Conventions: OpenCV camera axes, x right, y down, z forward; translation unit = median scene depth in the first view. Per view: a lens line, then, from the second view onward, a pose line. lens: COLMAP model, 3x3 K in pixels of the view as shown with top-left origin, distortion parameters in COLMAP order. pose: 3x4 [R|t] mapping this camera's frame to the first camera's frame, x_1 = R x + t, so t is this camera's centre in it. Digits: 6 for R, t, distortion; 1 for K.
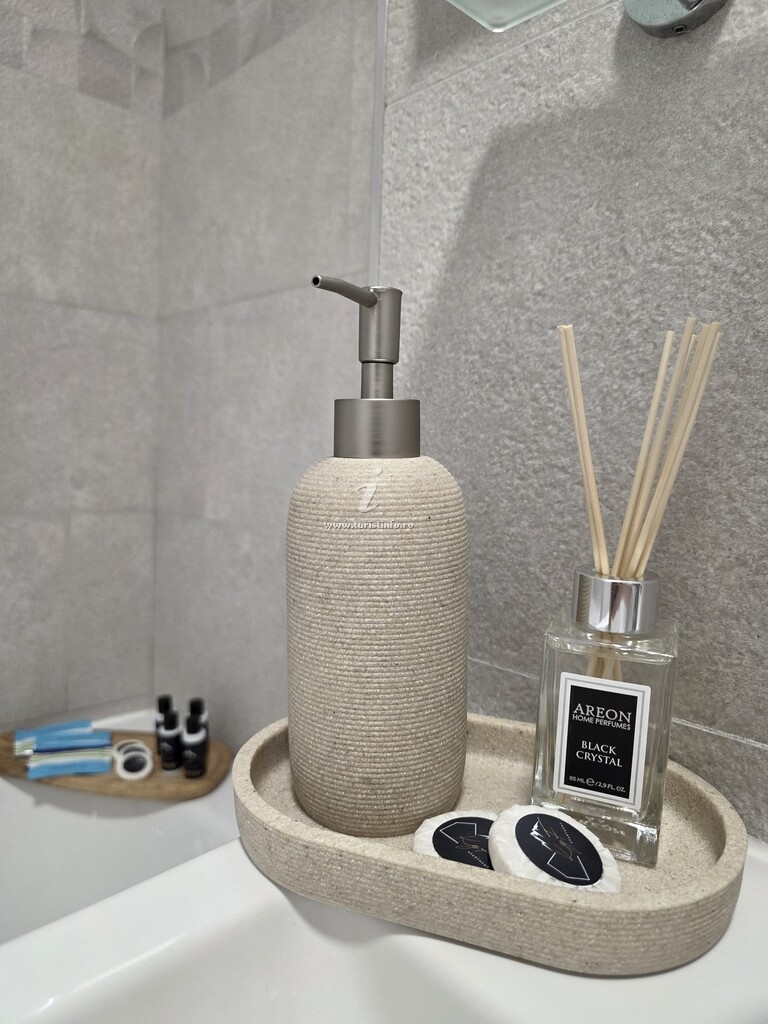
lens RADIAL K [[712.2, 0, 382.9], [0, 712.2, 497.8], [0, 0, 1]] dist [0.067352, -0.102300]
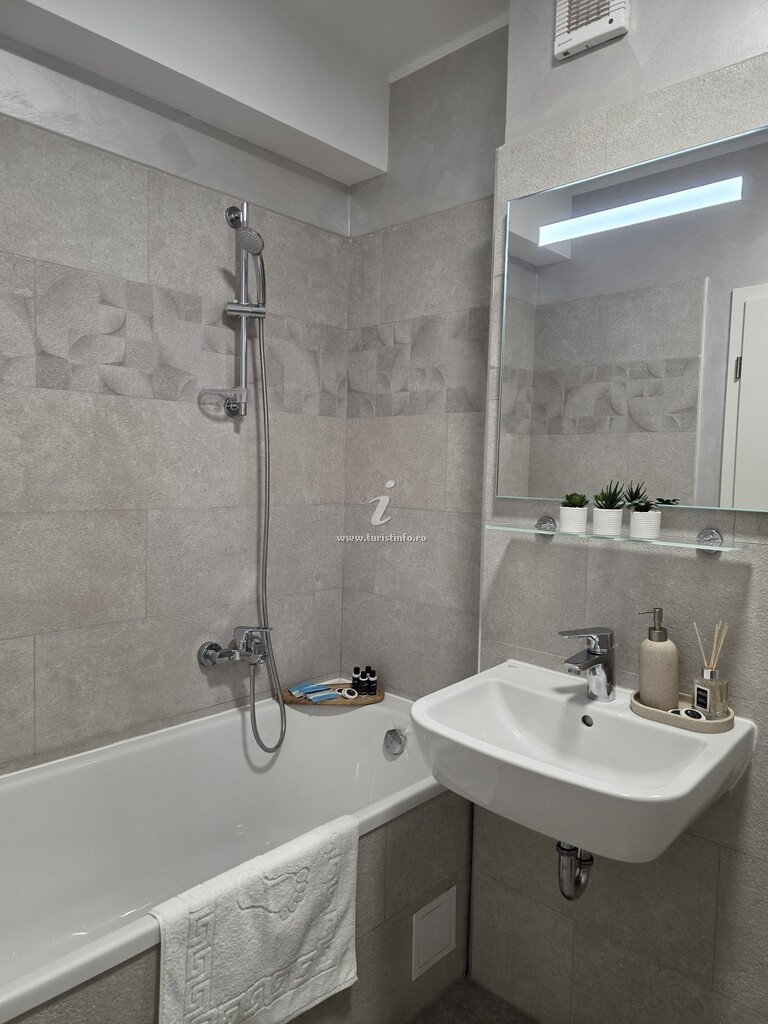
lens RADIAL K [[698.0, 0, 379.8], [0, 698.0, 516.2], [0, 0, 1]] dist [0.084932, -0.079837]
pose [[0.998171, -0.019928, 0.057073, -0.350088], [0.019404, 0.999765, 0.009715, -0.243069], [-0.057253, -0.008590, 0.998323, -1.284967]]
